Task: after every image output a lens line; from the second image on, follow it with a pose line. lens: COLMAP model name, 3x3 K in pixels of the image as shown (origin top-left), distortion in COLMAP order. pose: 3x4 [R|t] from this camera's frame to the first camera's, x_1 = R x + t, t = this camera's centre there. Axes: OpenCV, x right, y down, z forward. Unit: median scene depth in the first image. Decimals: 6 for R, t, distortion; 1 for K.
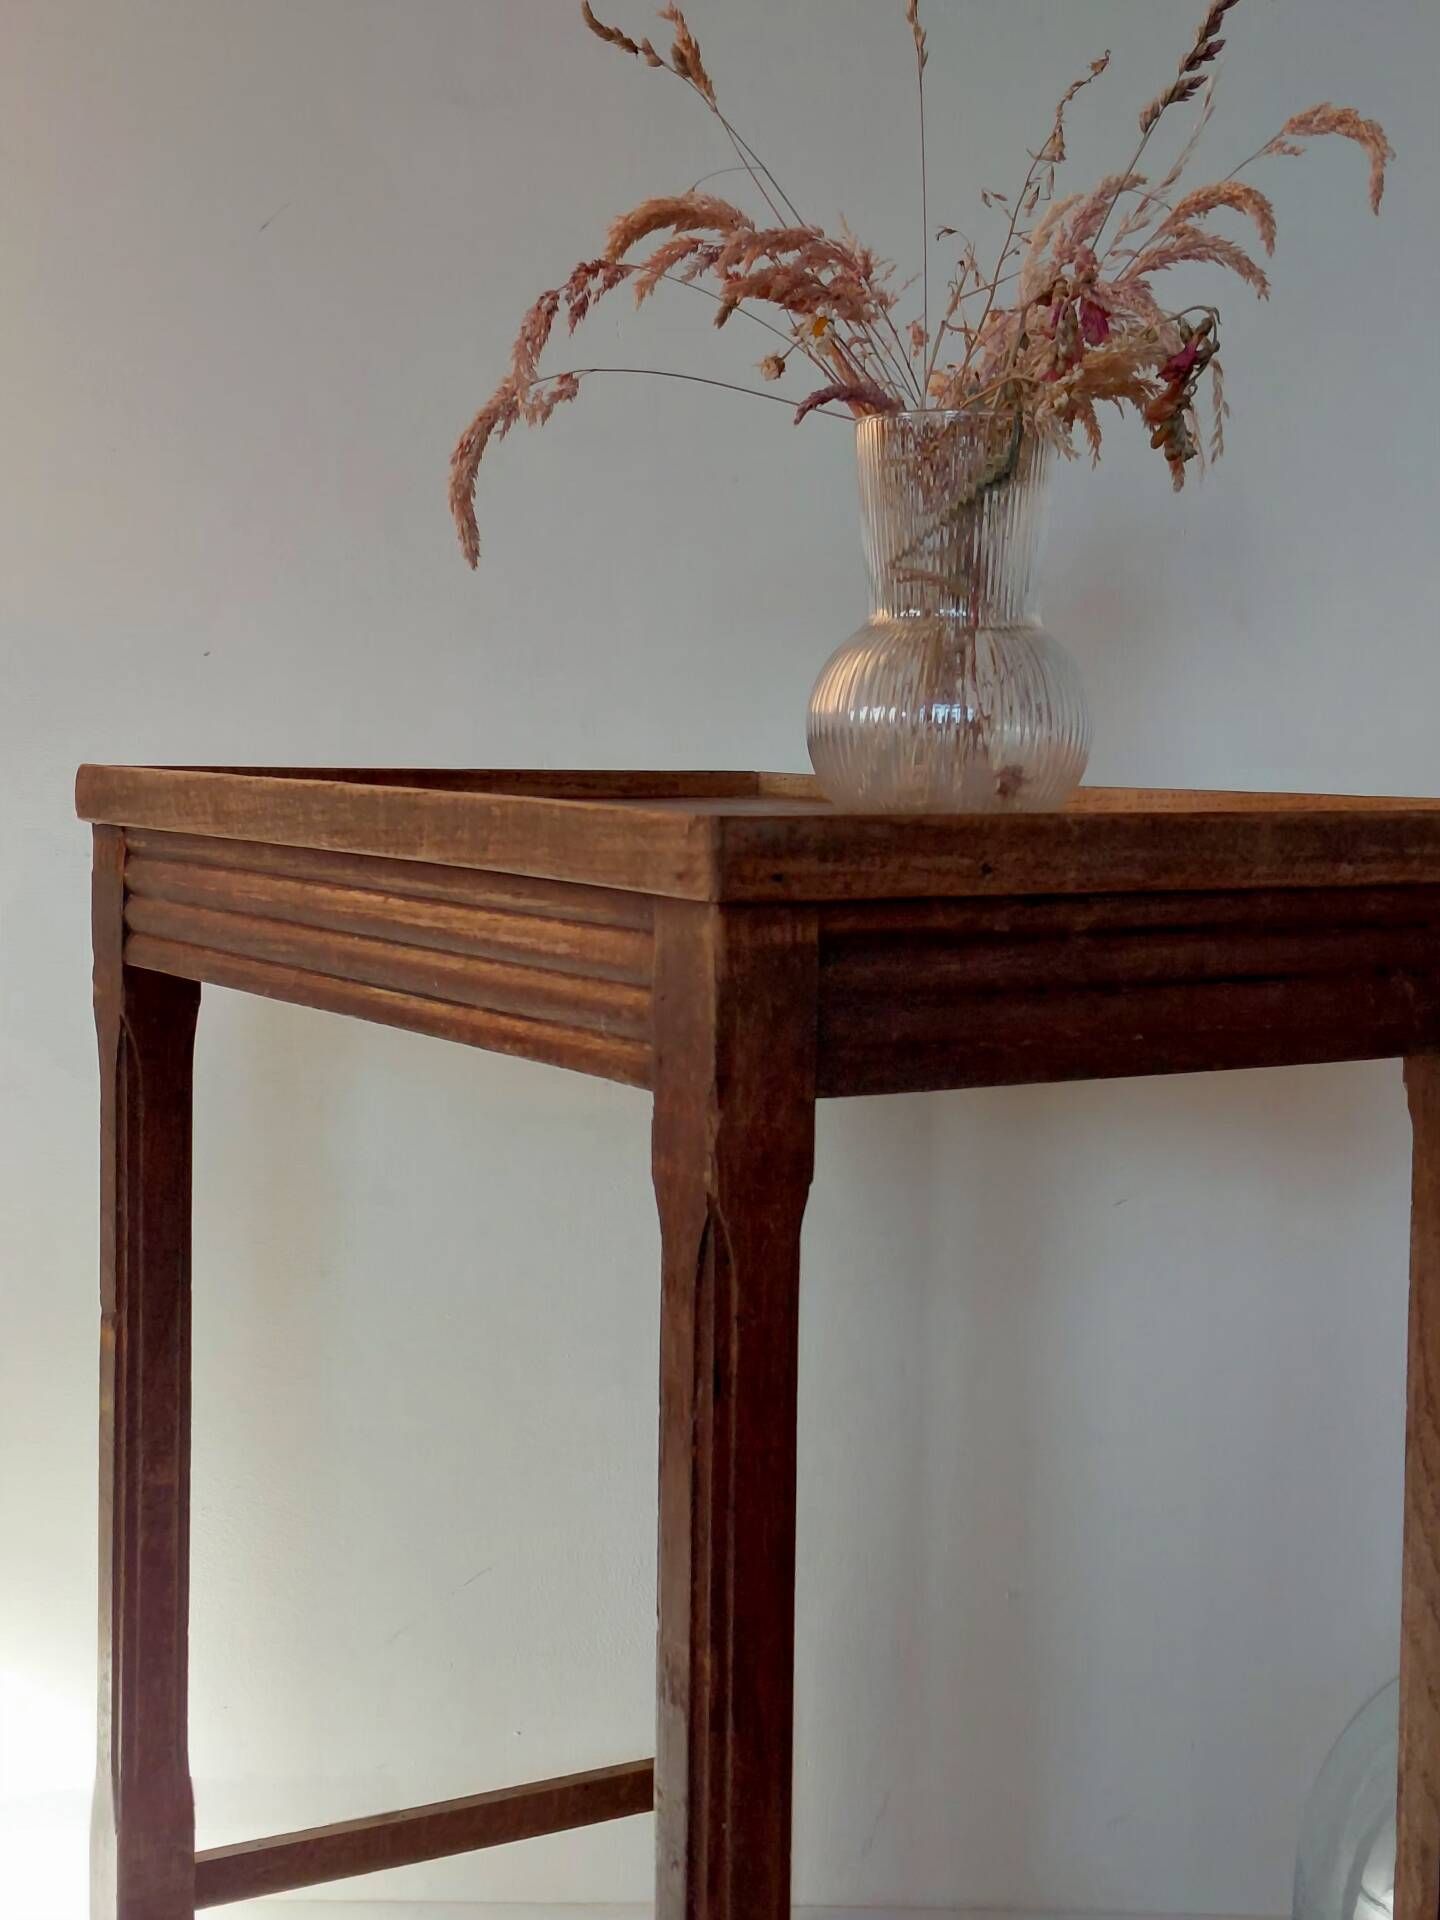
lens RADIAL K [[2854.1, 0, 739.7], [0, 2854.1, 977.3], [0, 0, 1]] dist [0.128645, 0.000000]
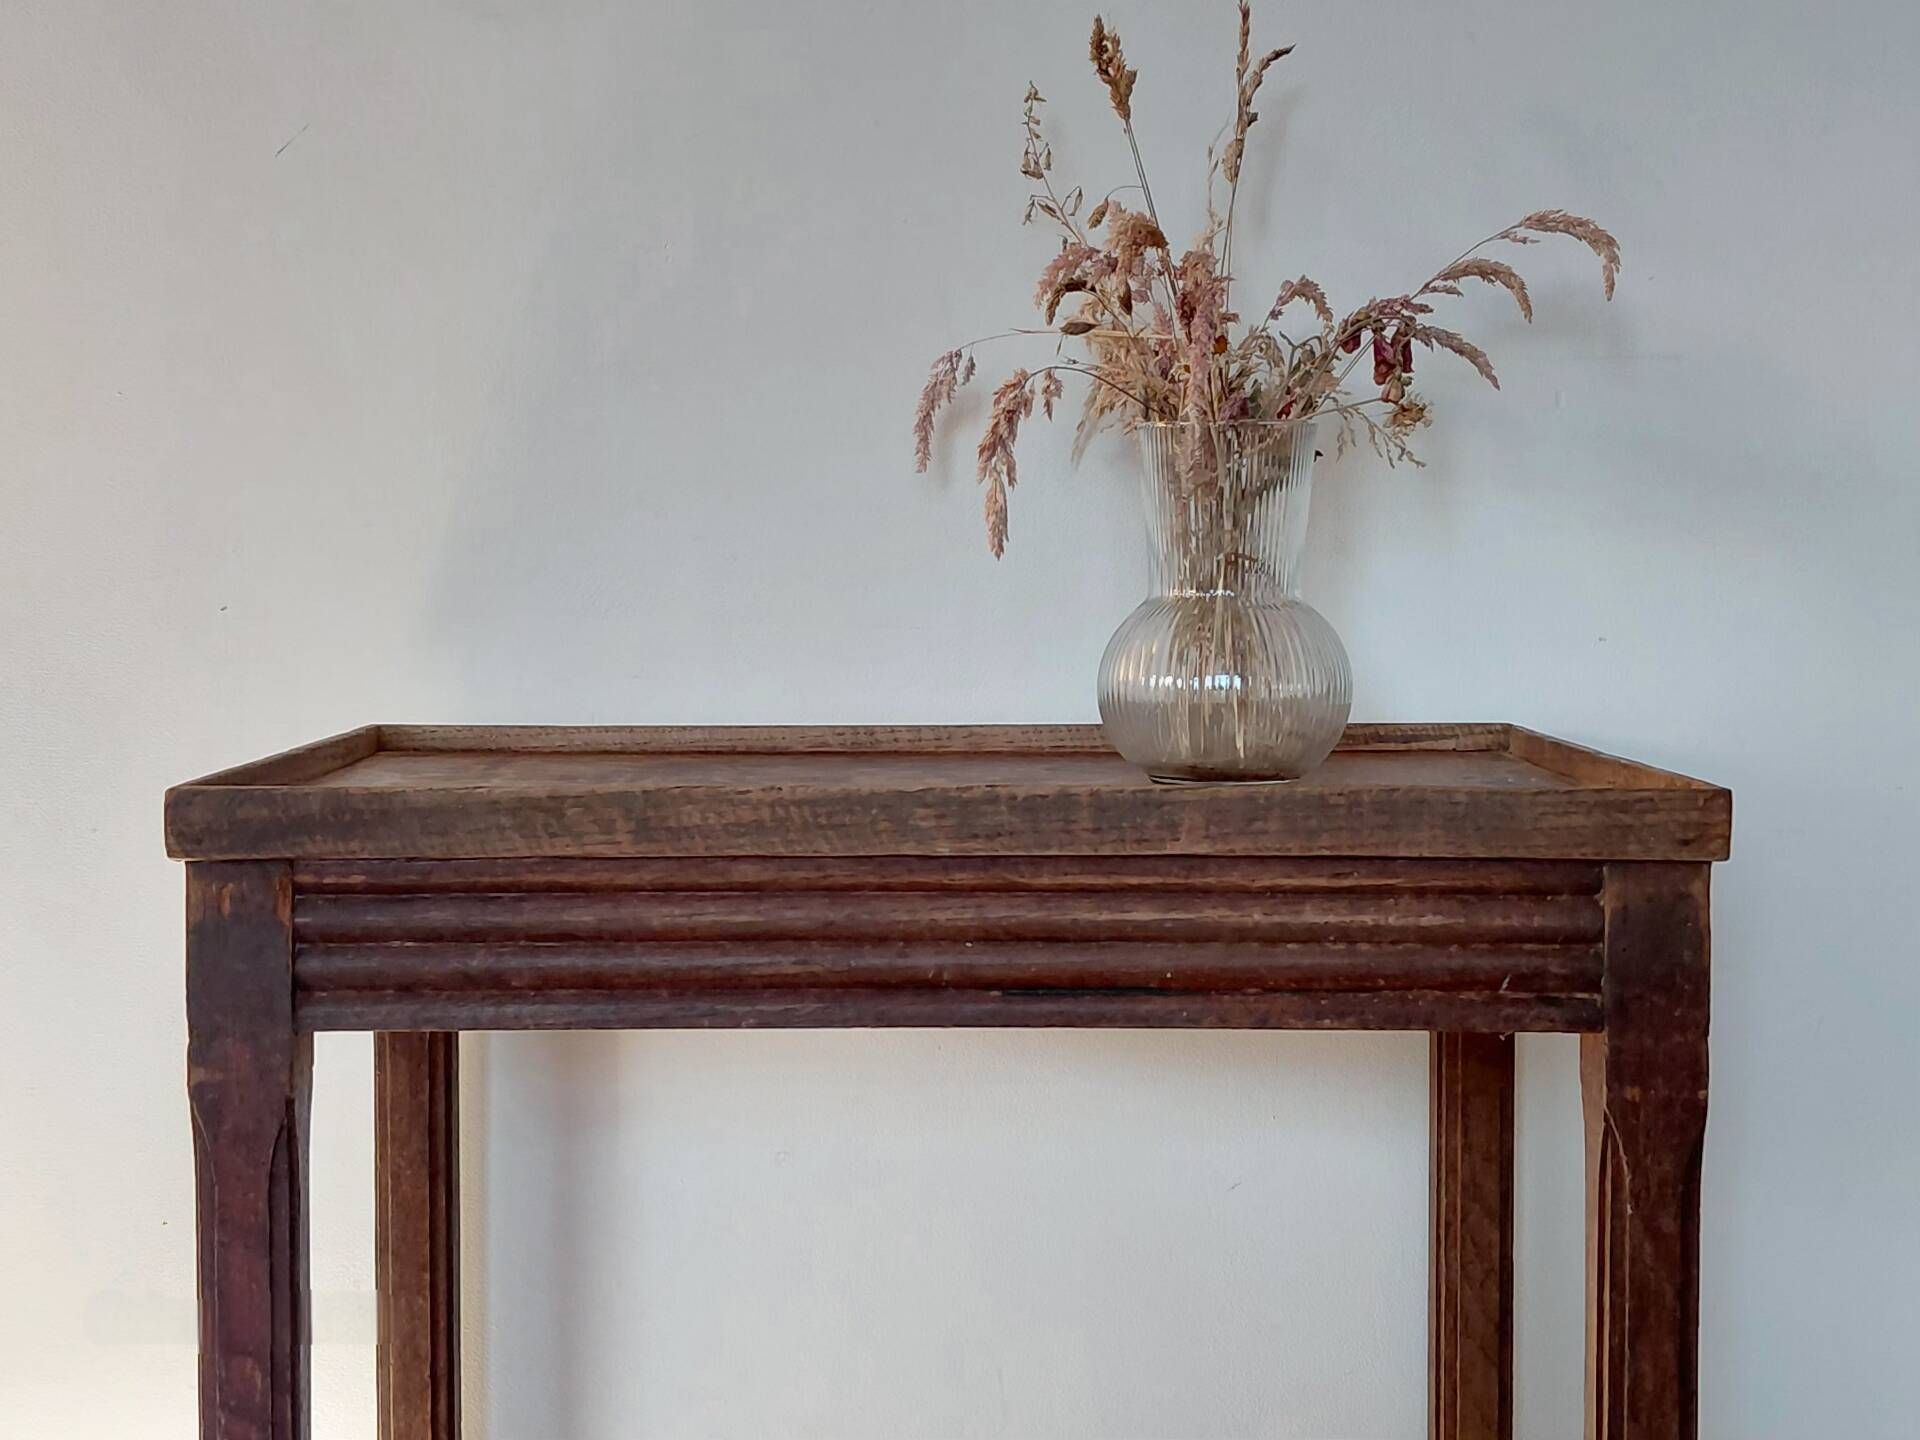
lens RADIAL K [[2854.1, 0, 916.9], [0, 2854.1, 685.5], [0, 0, 1]] dist [0.128645, 0.000000]
pose [[0.526485, -0.057167, 0.848260, -0.970832], [0.087326, 0.996096, 0.012929, -0.116425], [-0.845688, 0.067269, 0.529422, 0.513644]]
